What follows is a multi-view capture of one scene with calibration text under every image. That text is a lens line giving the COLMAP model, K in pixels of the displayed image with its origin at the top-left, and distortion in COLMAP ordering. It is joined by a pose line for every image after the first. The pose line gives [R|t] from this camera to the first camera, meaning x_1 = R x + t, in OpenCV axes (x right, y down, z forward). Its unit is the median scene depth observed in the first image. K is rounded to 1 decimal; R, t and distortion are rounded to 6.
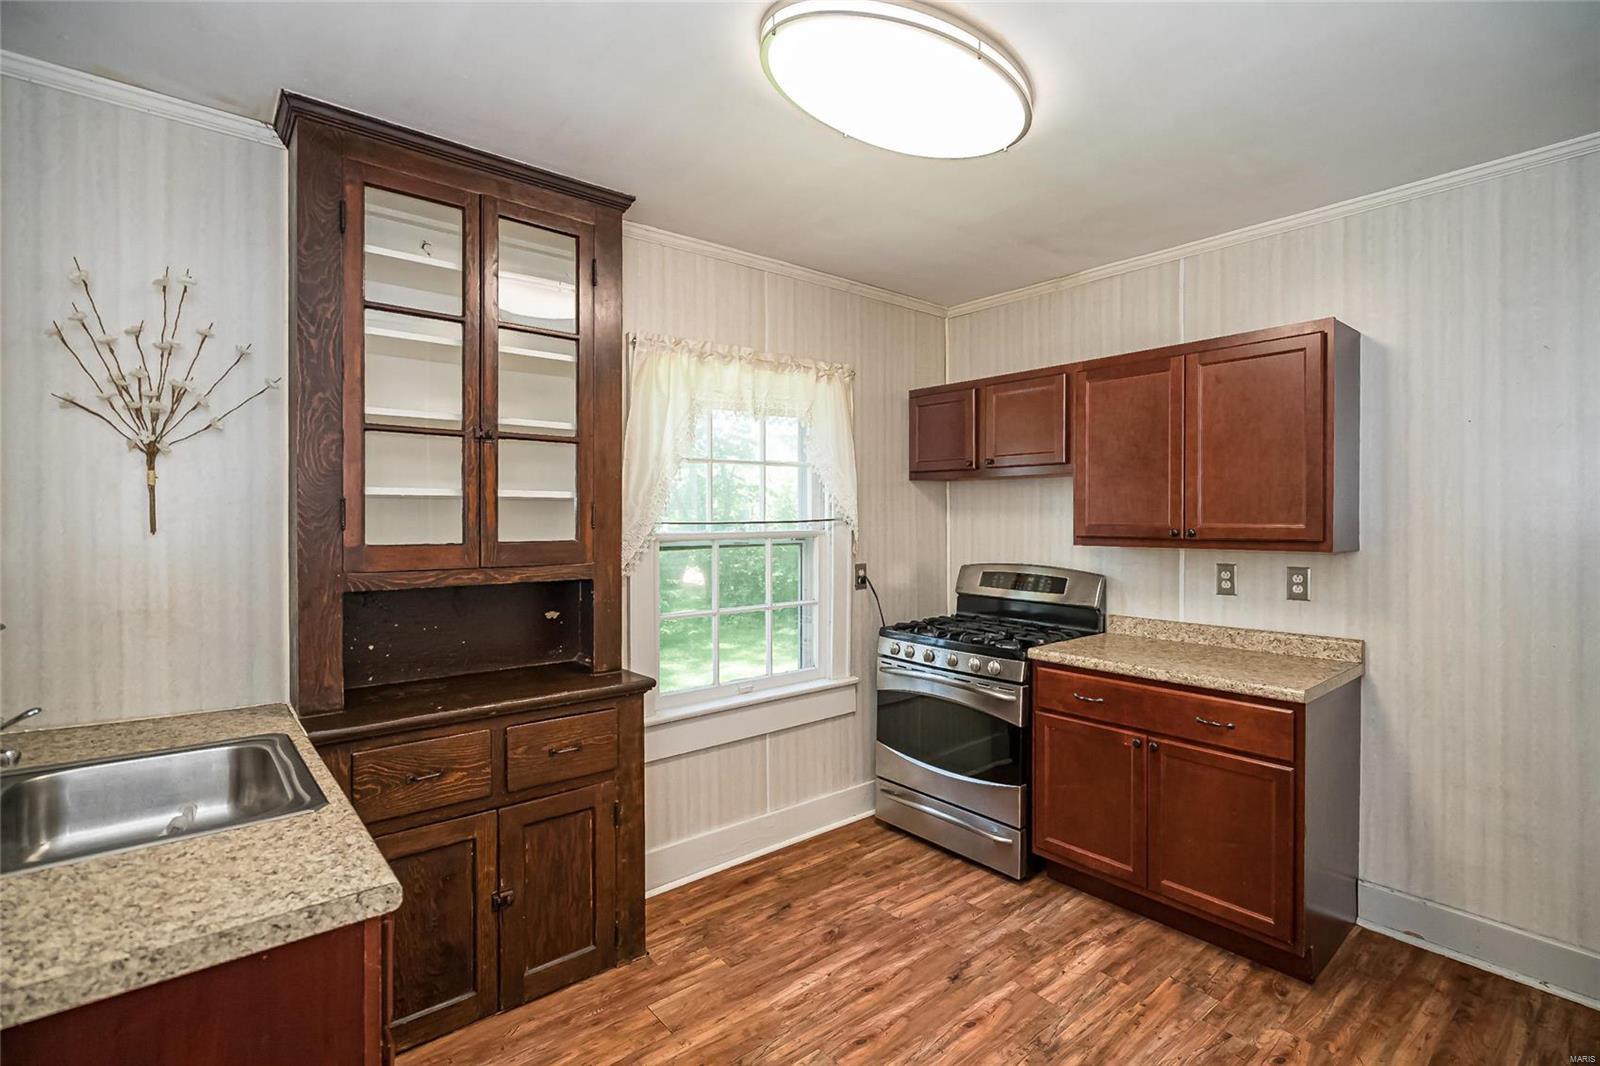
lens RADIAL K [[715.9, 0, 800.0], [0, 715.9, 533.0], [0, 0, 1]] dist [-0.000741, -0.000077]
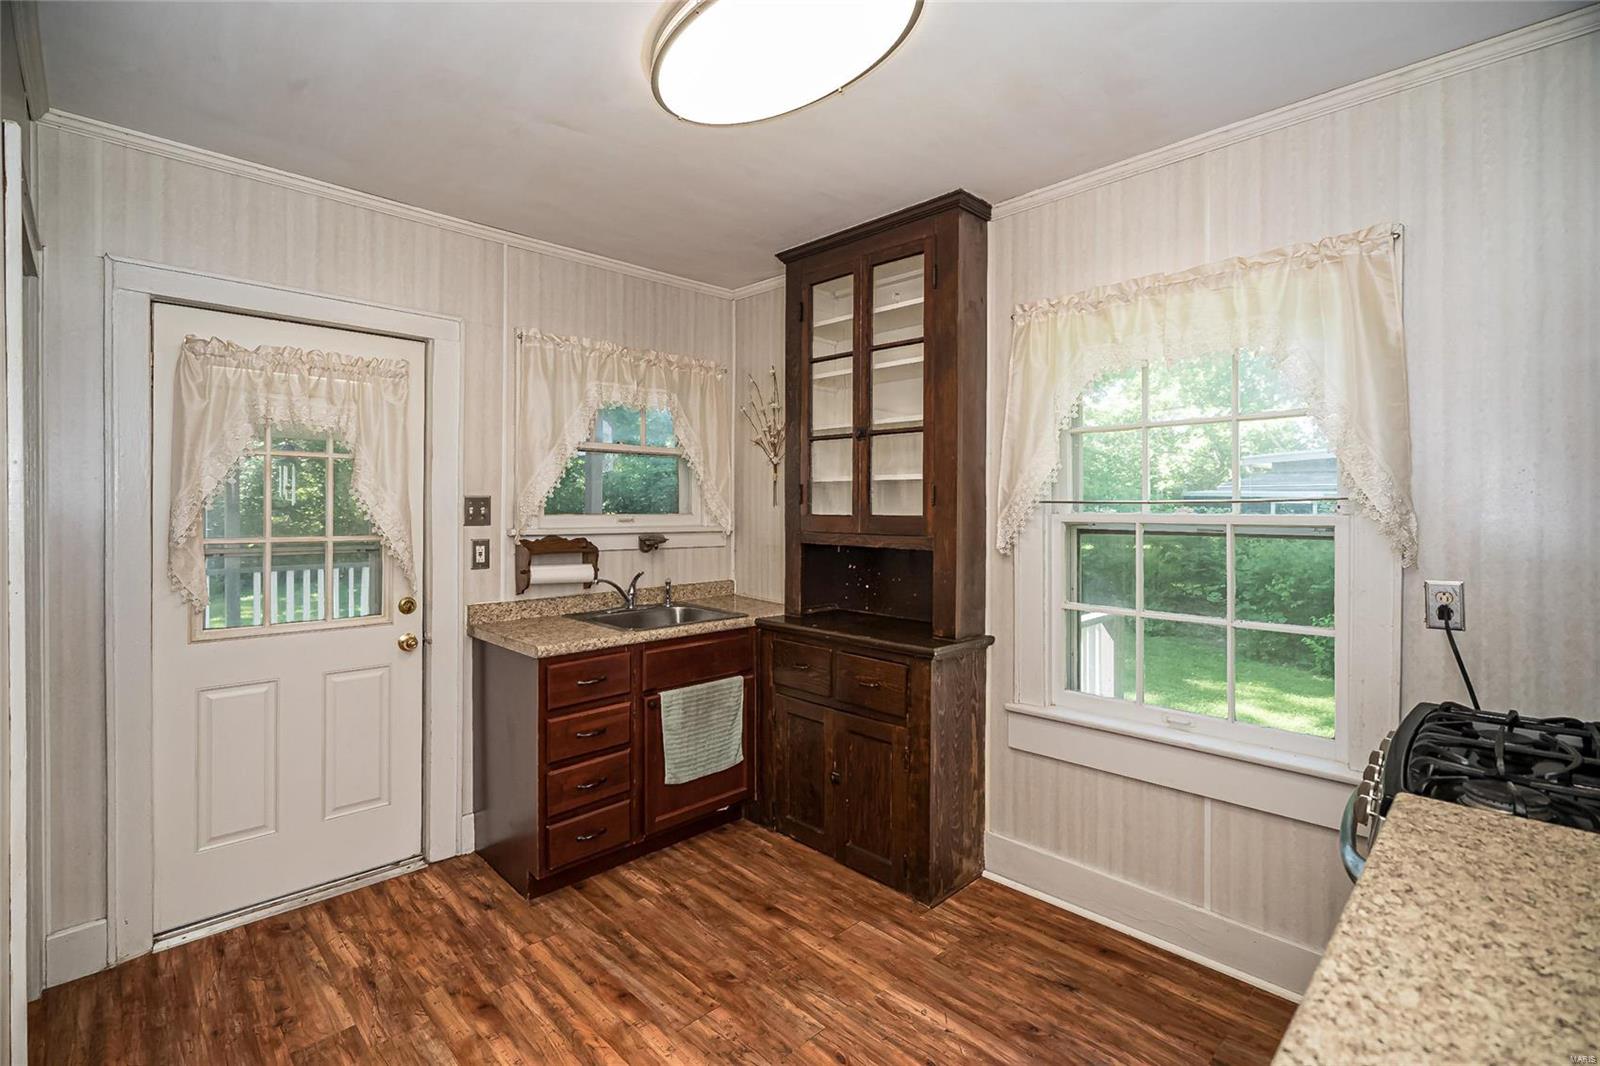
lens RADIAL K [[737.0, 0, 809.8], [0, 737.0, 499.1], [0, 0, 1]] dist [-0.000075, 0.000148]
pose [[0.106980, 0.004465, -0.994251, 0.908415], [-0.015347, 0.999878, 0.002839, -0.018136], [0.994143, 0.014955, 0.107036, 0.742947]]
